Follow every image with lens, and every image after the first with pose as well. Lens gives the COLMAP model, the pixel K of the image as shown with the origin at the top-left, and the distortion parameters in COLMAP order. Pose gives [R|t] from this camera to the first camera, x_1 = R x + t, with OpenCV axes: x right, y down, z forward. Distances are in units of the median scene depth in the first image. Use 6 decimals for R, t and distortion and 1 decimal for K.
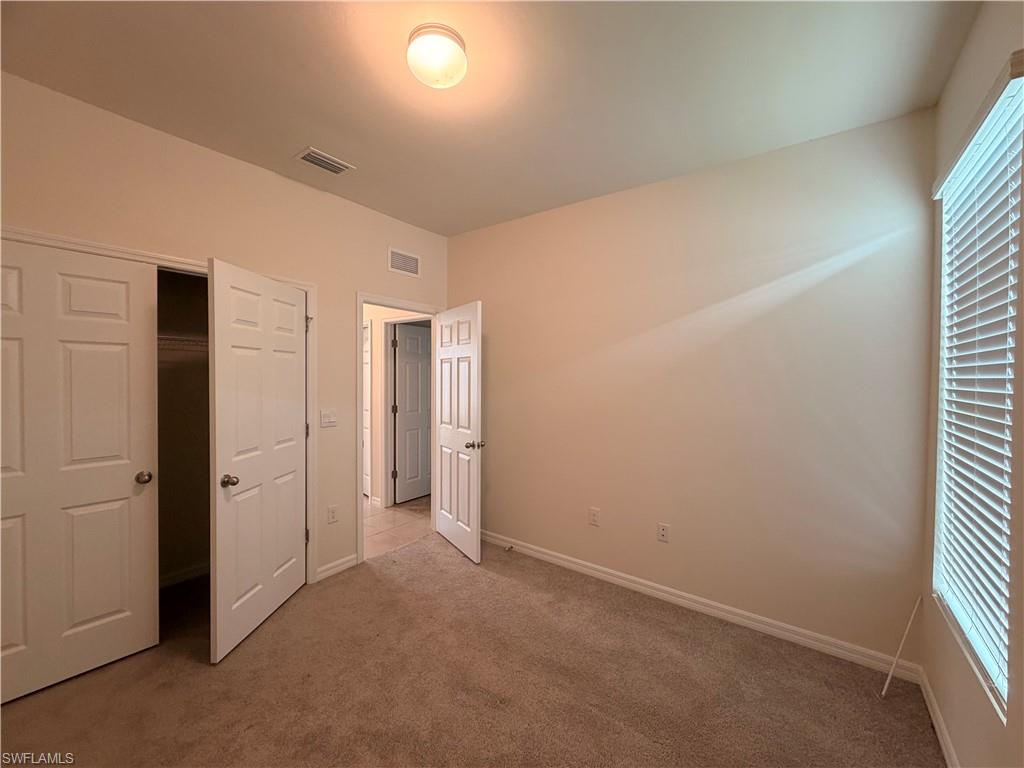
lens RADIAL K [[408.1, 0, 510.5], [0, 408.1, 383.1], [0, 0, 1]] dist [-0.003351, 0.000255]
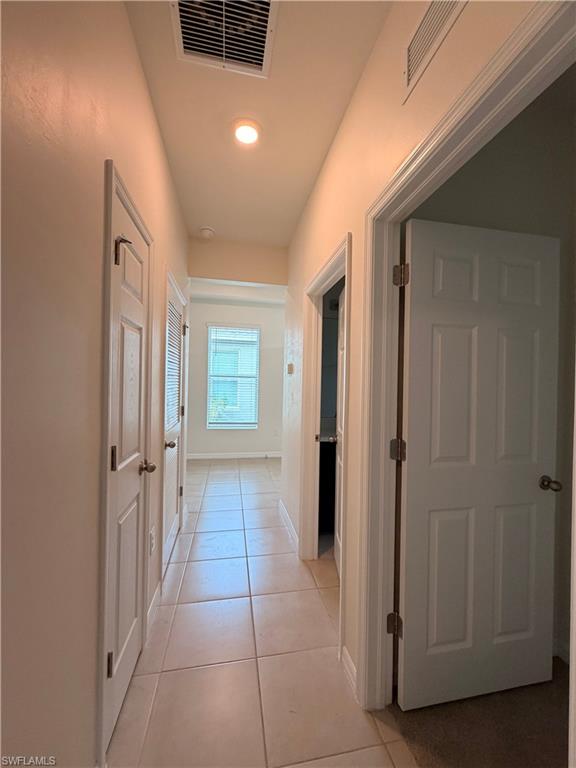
lens RADIAL K [[306.1, 0, 286.2], [0, 306.1, 382.8], [0, 0, 1]] dist [-0.003351, 0.000255]
pose [[0.748905, 0.010609, -0.662592, -0.175696], [-0.020914, 0.999752, -0.007631, 0.006664], [0.662347, 0.019572, 0.748941, 0.720666]]
